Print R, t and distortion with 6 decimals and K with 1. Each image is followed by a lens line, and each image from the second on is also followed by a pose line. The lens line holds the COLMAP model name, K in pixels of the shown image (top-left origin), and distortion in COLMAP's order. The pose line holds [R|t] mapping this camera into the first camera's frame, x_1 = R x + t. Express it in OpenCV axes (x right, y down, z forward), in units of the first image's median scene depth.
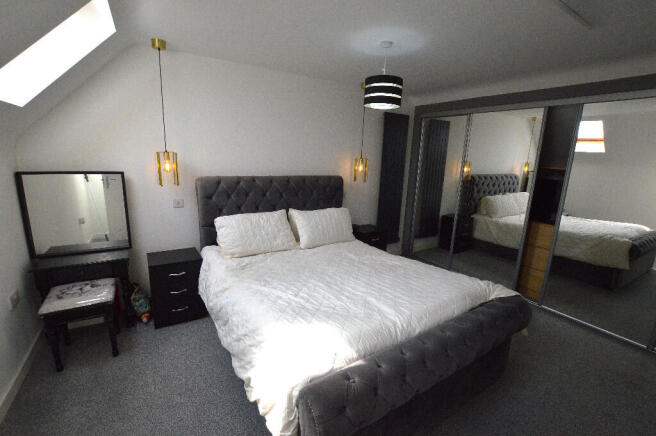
lens RADIAL K [[290.2, 0, 327.4], [0, 290.2, 209.5], [0, 0, 1]] dist [0.045616, 0.000064]
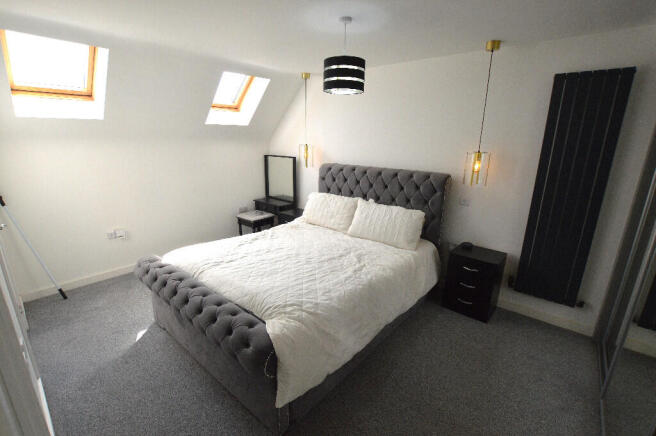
lens RADIAL K [[289.4, 0, 328.0], [0, 289.4, 218.0], [0, 0, 1]] dist [0.000194, 0.000007]
pose [[0.310977, 0.214643, -0.925863, 0.969930], [-0.192748, 0.968164, 0.159710, -0.088269], [0.930667, 0.128792, 0.342449, 0.643323]]
